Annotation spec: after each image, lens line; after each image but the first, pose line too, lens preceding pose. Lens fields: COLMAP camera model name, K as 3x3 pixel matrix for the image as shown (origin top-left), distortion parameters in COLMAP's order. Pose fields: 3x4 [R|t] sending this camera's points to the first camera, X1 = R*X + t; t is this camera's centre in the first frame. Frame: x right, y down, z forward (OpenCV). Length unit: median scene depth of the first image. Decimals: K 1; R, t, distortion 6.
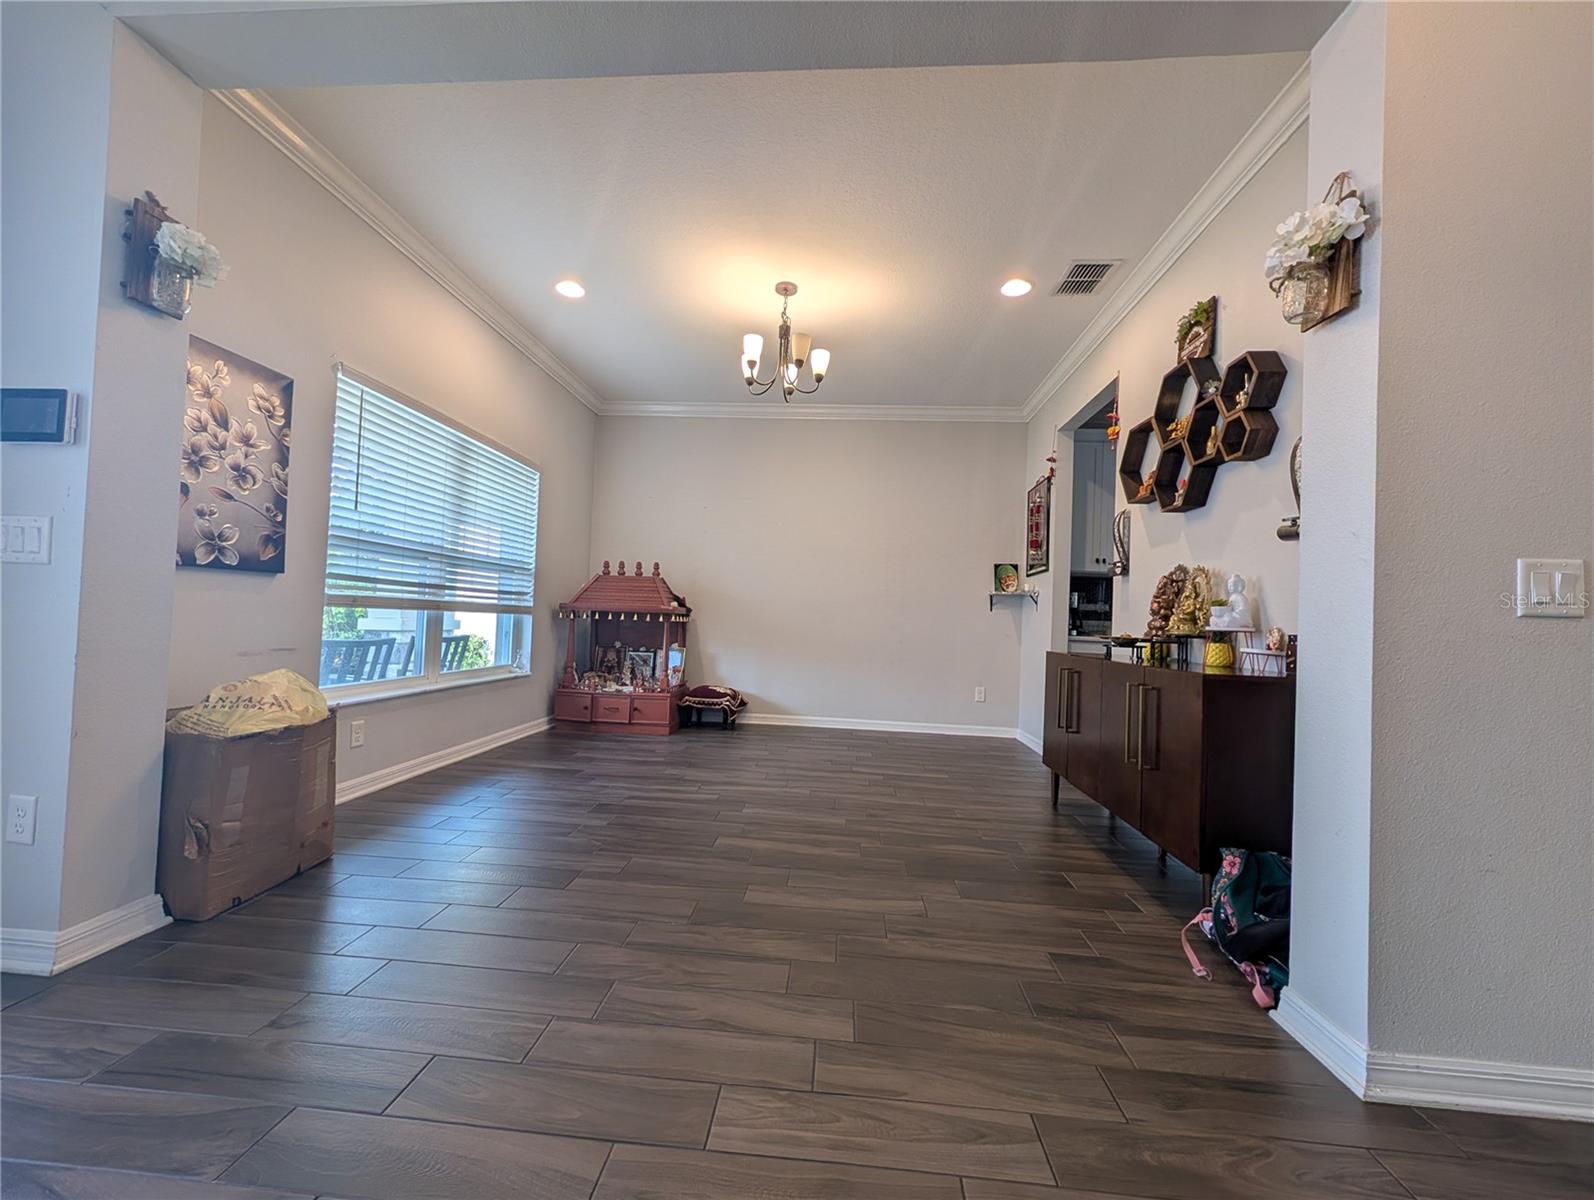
lens RADIAL K [[608.8, 0, 793.5], [0, 608.8, 606.2], [0, 0, 1]] dist [0.000355, 0.000186]
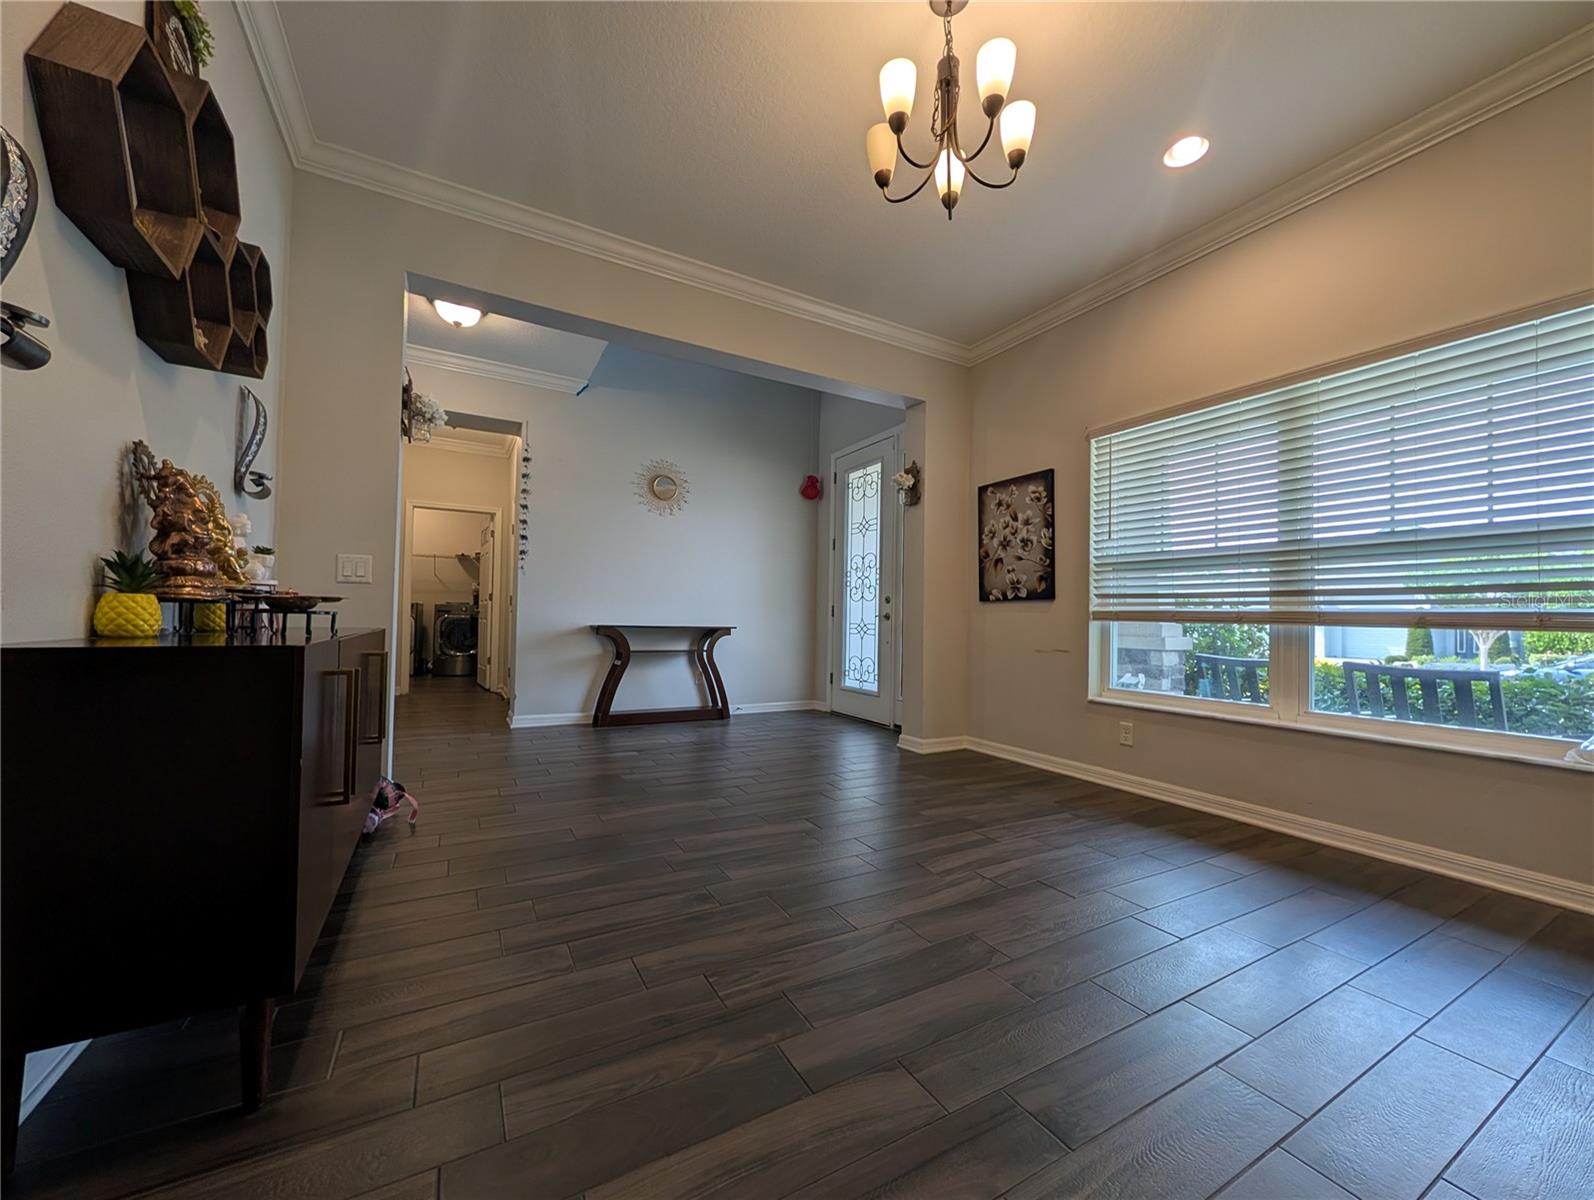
lens RADIAL K [[608.8, 0, 793.5], [0, 608.8, 606.2], [0, 0, 1]] dist [0.000355, 0.000186]
pose [[-0.829365, -0.069457, -0.554373, 0.396485], [-0.041568, 0.997163, -0.062747, 0.065383], [0.557159, -0.028996, -0.829899, 1.468598]]
